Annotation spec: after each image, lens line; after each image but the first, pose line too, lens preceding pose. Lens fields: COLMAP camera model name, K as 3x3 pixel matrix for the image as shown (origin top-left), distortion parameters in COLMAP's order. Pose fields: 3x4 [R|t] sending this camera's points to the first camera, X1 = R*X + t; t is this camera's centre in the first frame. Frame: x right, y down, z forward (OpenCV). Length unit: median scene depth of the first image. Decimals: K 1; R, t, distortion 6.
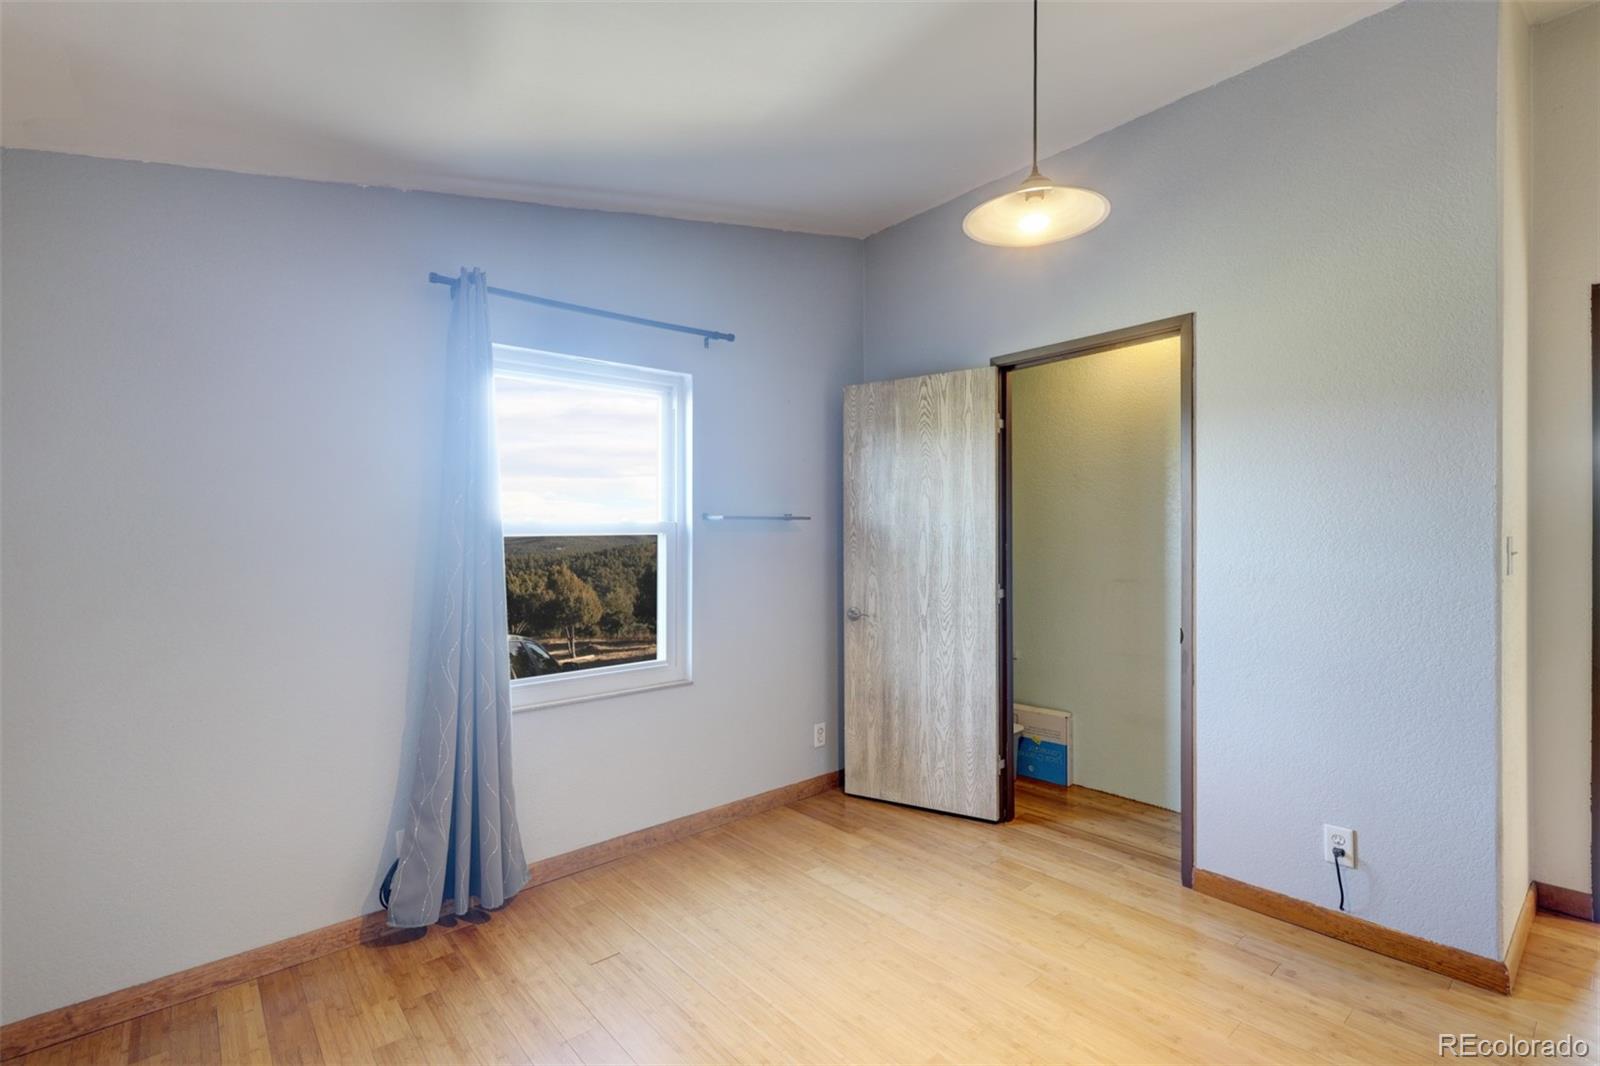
lens RADIAL K [[724.4, 0, 806.9], [0, 724.4, 538.1], [0, 0, 1]] dist [0.001258, 0.000702]
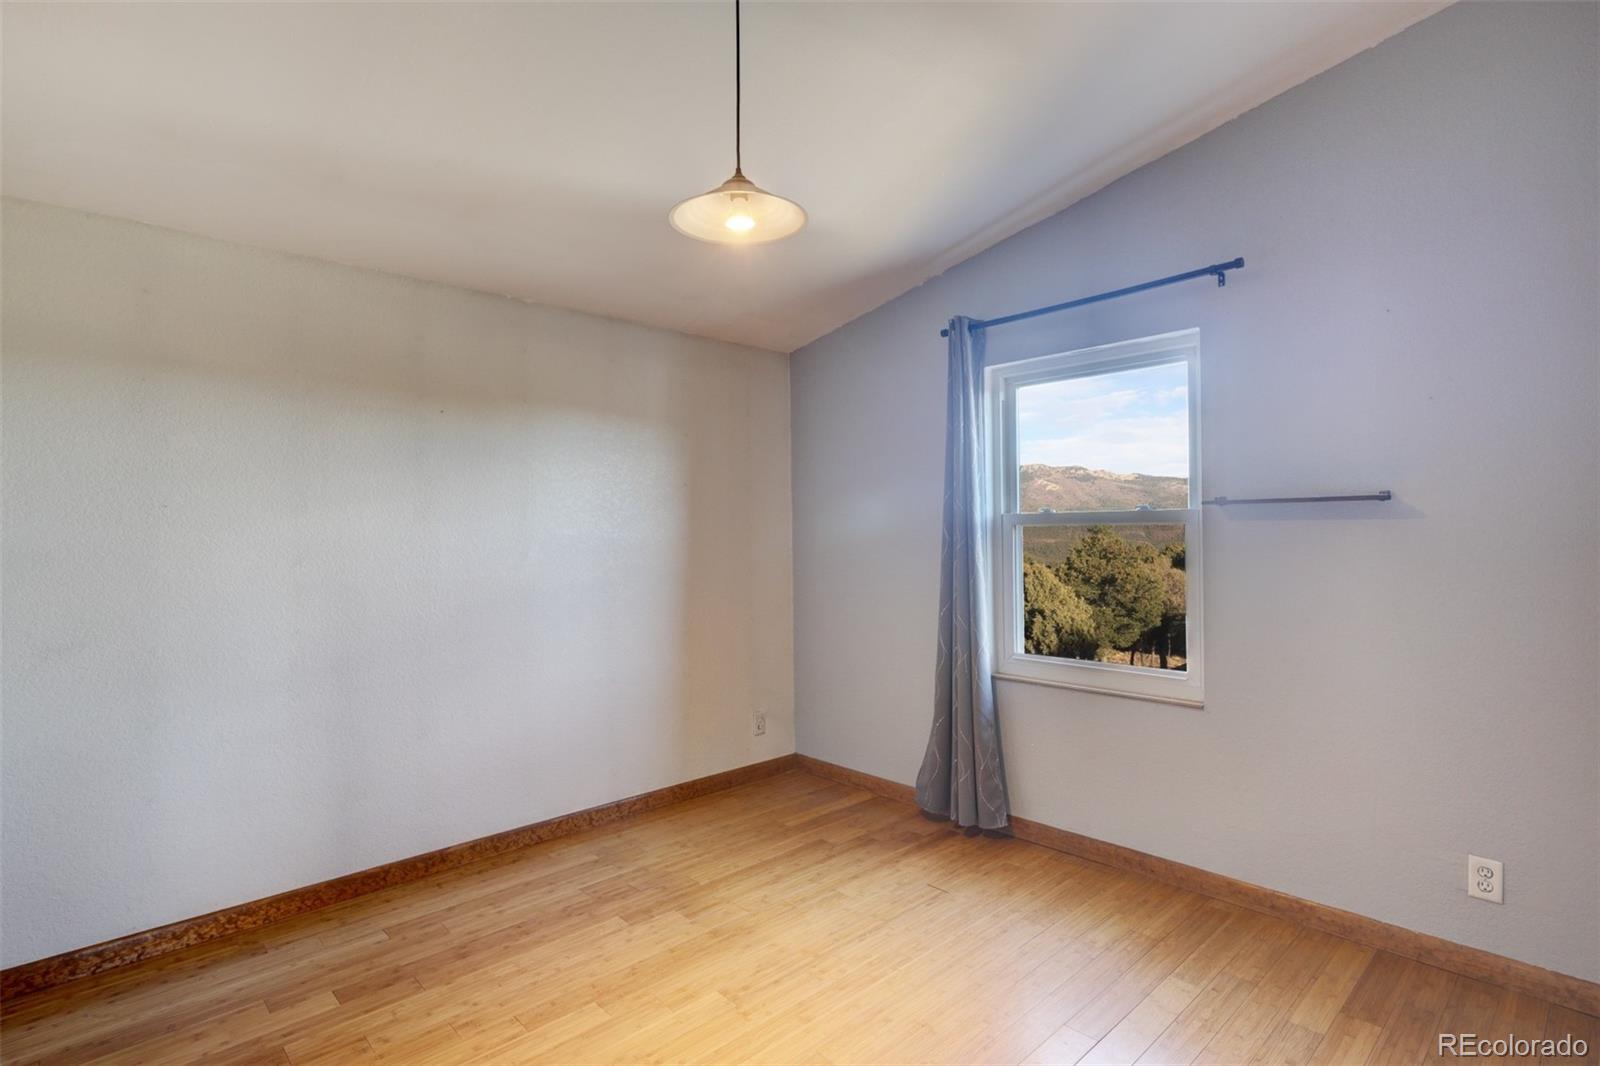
lens RADIAL K [[763.7, 0, 800.0], [0, 763.7, 533.0], [0, 0, 1]] dist [0.001172, -0.001248]
pose [[0.054368, 0.008407, -0.998486, 0.791678], [0.005366, 0.999948, 0.008712, -0.007162], [0.998507, -0.005831, 0.054320, 0.597729]]
